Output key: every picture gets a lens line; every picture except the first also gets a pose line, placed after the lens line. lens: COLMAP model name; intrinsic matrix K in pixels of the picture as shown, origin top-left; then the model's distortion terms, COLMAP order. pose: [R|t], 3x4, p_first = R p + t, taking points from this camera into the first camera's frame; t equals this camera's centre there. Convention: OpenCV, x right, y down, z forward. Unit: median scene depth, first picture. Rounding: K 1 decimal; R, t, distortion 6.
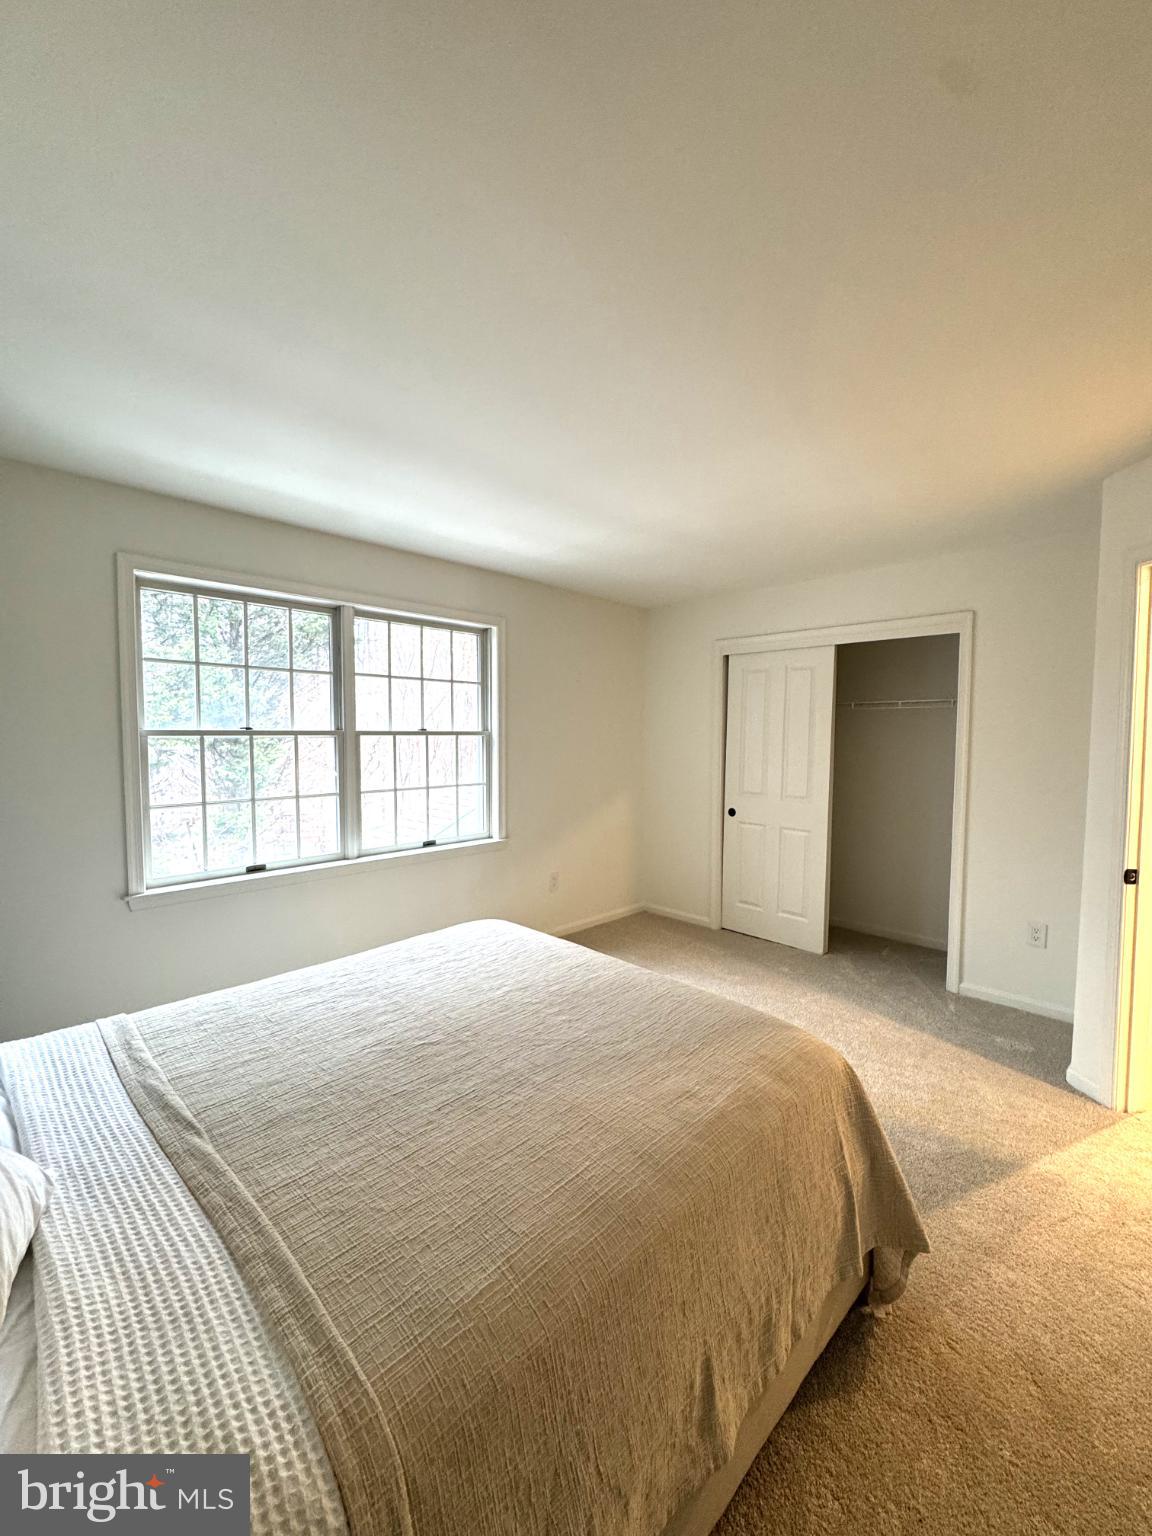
lens RADIAL K [[611.6, 0, 580.1], [0, 611.6, 766.6], [0, 0, 1]] dist [-0.002464, 0.000758]
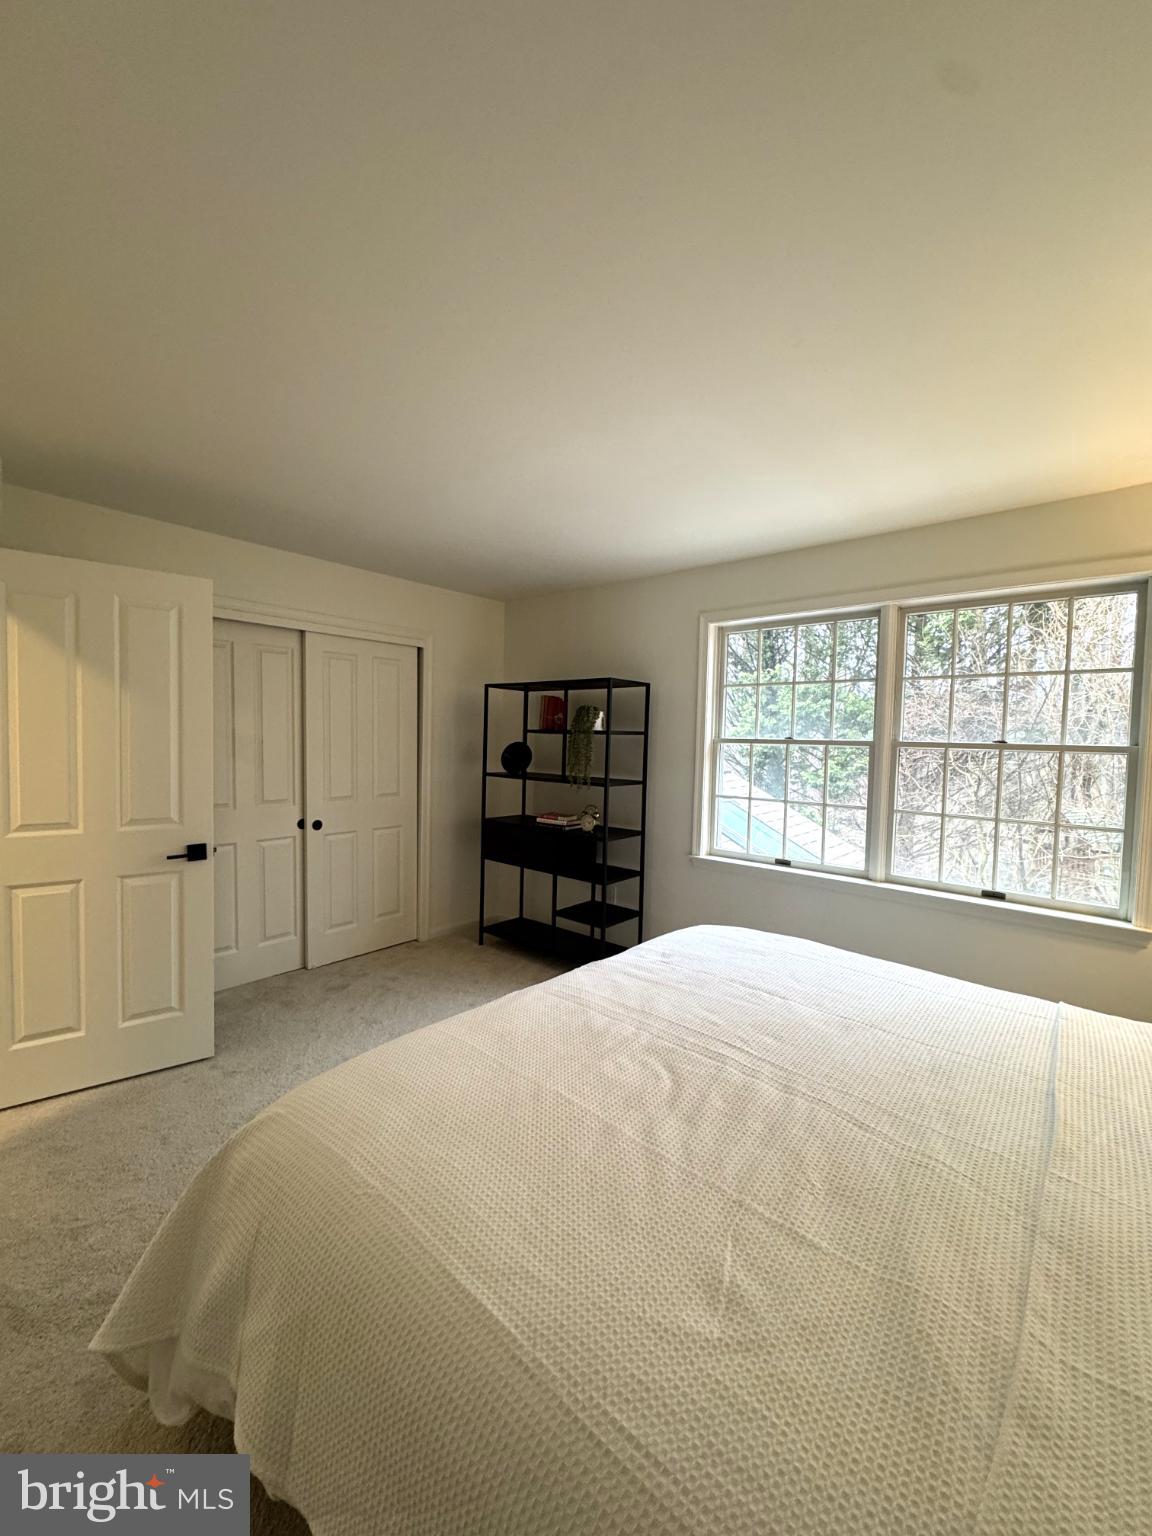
lens RADIAL K [[611.6, 0, 580.1], [0, 611.6, 766.6], [0, 0, 1]] dist [-0.002464, 0.000758]
pose [[0.081936, 0.050140, -0.995376, 0.493653], [-0.076248, 0.996122, 0.043901, -0.026392], [0.993717, 0.072298, 0.085442, 0.457636]]
